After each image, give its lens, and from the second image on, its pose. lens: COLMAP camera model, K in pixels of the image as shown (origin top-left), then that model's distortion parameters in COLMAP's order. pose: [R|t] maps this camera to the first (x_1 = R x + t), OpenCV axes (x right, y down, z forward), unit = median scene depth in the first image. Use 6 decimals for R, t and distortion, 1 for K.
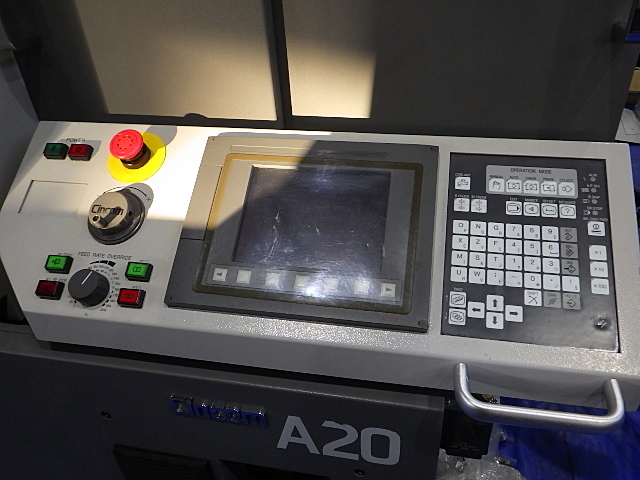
lens RADIAL K [[535.1, 0, 320.1], [0, 535.1, 242.9], [0, 0, 1]] dist [-0.000693, -0.001901]
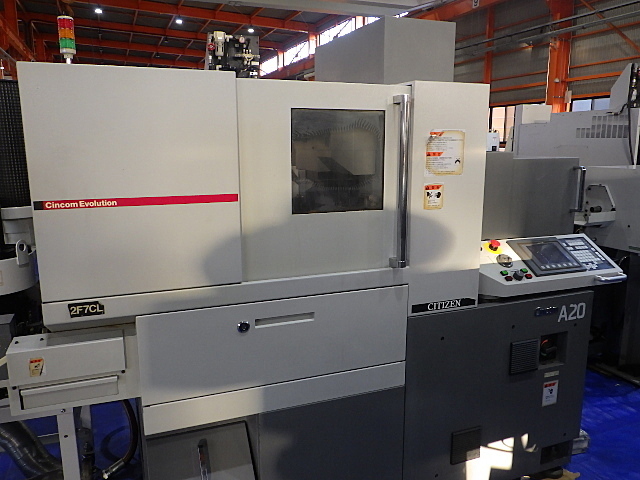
lens RADIAL K [[520.6, 0, 320.0], [0, 520.6, 240.0], [0, 0, 1]] dist [-0.008237, -0.002522]
pose [[0.842693, -0.054221, 0.535656, -3.370484], [0.285168, 0.888846, -0.358654, 0.735338], [-0.456670, 0.454987, 0.764487, -1.160059]]
